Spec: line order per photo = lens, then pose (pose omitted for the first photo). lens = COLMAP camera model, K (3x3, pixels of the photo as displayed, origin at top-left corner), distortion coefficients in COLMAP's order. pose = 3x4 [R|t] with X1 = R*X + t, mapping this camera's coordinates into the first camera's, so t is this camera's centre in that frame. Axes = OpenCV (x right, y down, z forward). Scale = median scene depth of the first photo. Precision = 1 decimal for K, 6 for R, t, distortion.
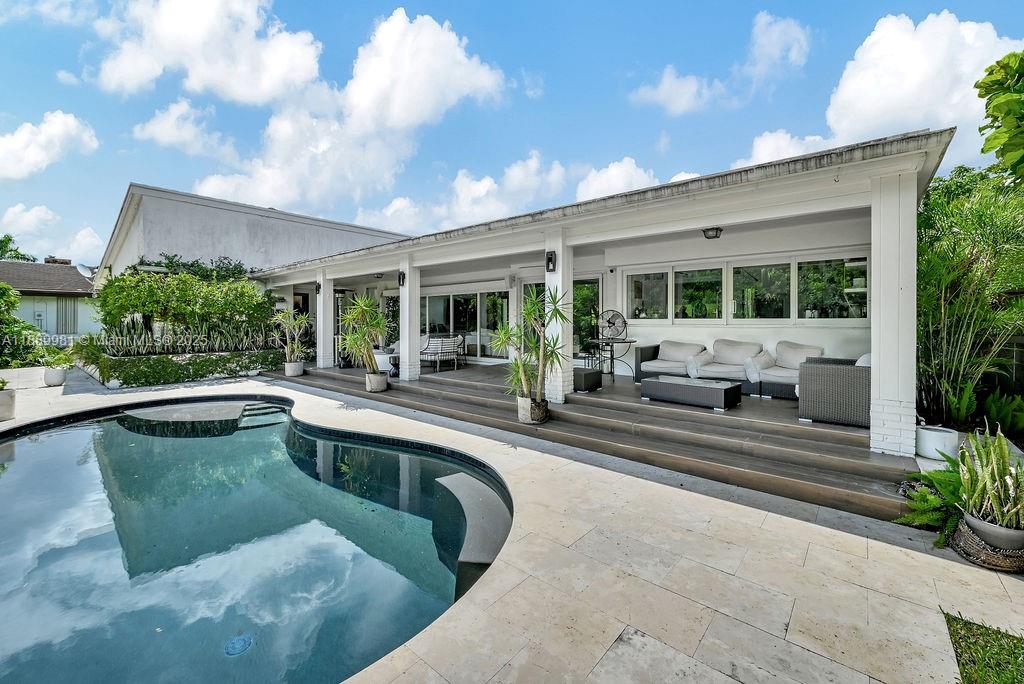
lens RADIAL K [[418.9, 0, 511.6], [0, 418.9, 325.3], [0, 0, 1]] dist [-0.001218, 0.000133]
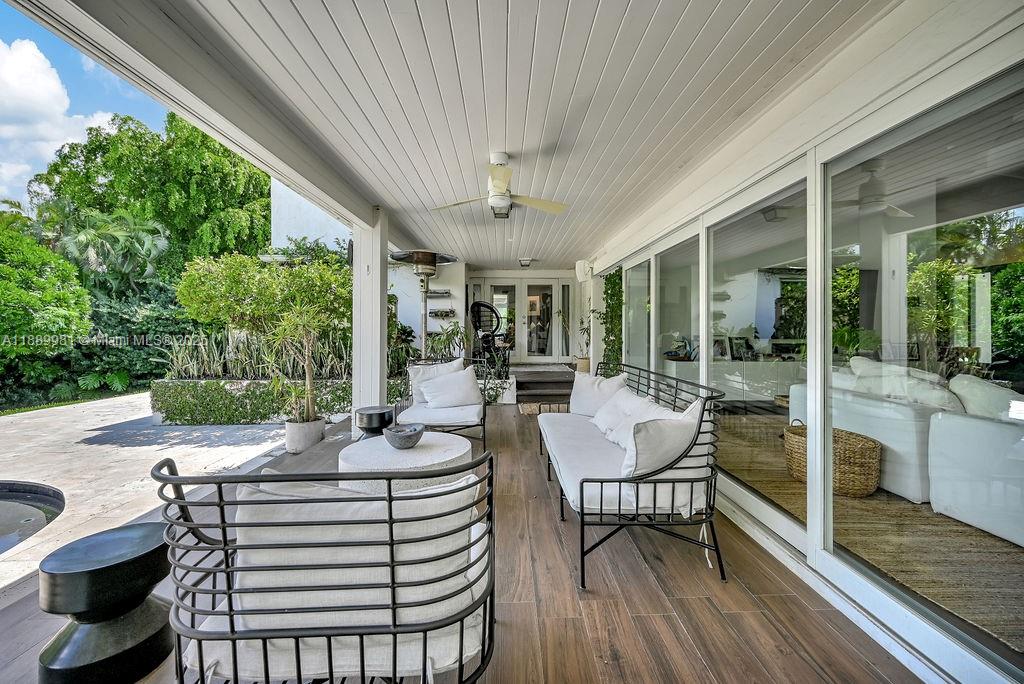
lens RADIAL K [[418.9, 0, 511.6], [0, 418.9, 325.3], [0, 0, 1]] dist [-0.001218, 0.000133]
pose [[0.668074, -0.001691, -0.744093, -0.031873], [-0.010602, 0.999874, -0.011791, -0.011540], [0.744019, 0.015766, 0.667972, 0.885105]]
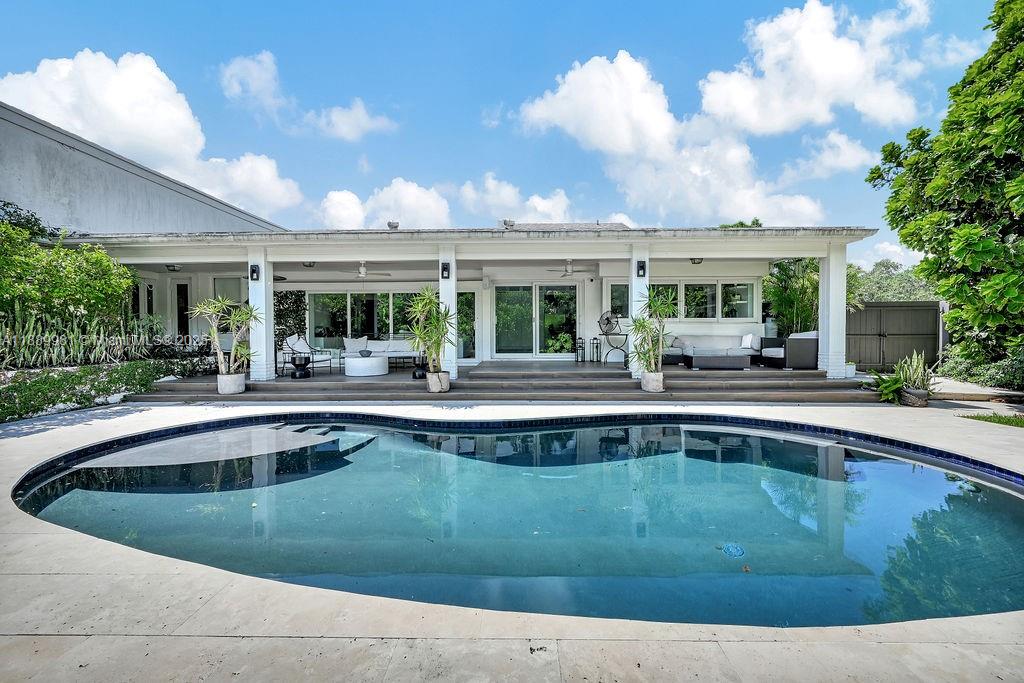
lens RADIAL K [[407.6, 0, 516.5], [0, 407.6, 341.1], [0, 0, 1]] dist [-0.002415, -0.000286]
pose [[0.769463, -0.013322, 0.638552, -0.608018], [0.011973, 0.999908, 0.006434, 0.035015], [-0.638579, 0.002695, 0.769551, 0.169554]]
